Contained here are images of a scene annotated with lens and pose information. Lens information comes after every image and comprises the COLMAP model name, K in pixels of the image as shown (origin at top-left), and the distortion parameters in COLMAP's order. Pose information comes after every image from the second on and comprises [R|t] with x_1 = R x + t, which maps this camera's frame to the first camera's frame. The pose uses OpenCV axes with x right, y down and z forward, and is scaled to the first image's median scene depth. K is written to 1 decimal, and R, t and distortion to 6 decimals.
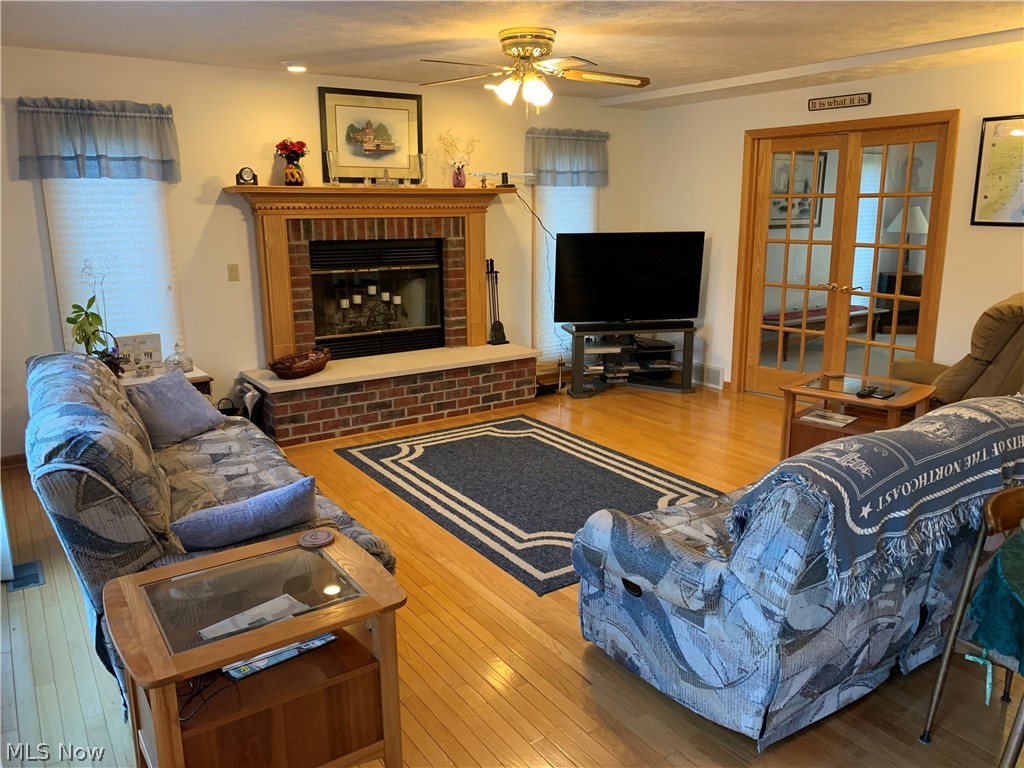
lens RADIAL K [[783.2, 0, 511.3], [0, 783.2, 380.7], [0, 0, 1]] dist [0.025552, -0.009240]
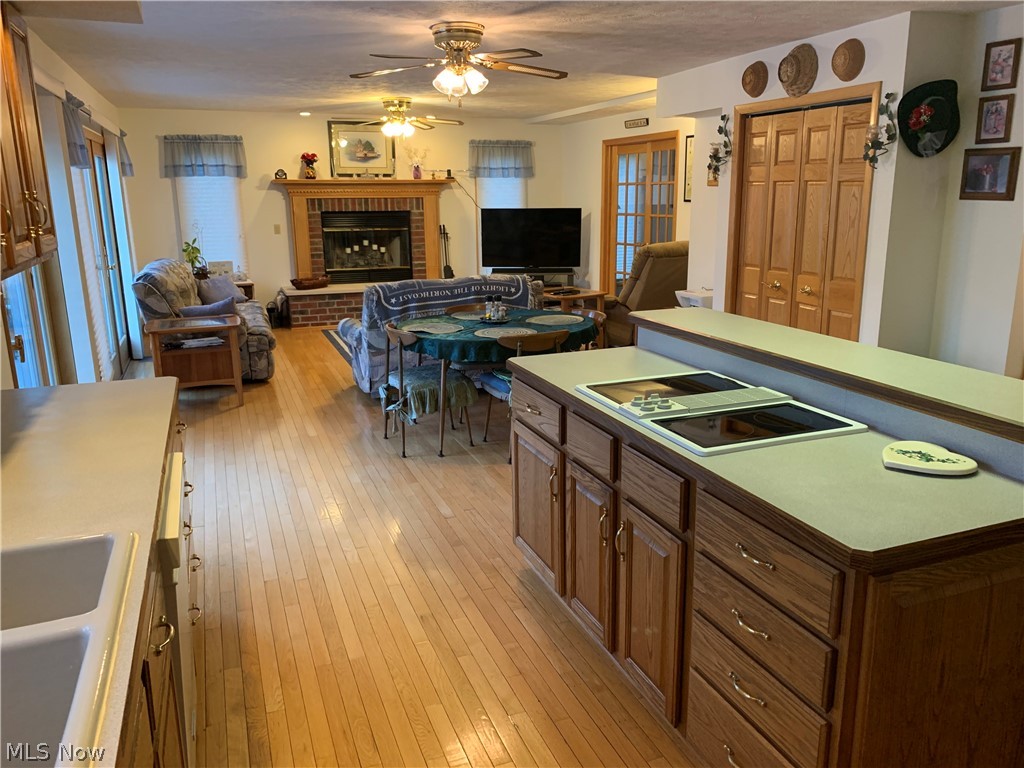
lens RADIAL K [[783.2, 0, 513.1], [0, 783.2, 382.9], [0, 0, 1]] dist [0.025552, -0.009240]
pose [[0.975278, 0.049431, -0.215380, 0.537910], [-0.045418, 0.998691, 0.023546, 0.135511], [0.216262, -0.013182, 0.976246, -0.583092]]
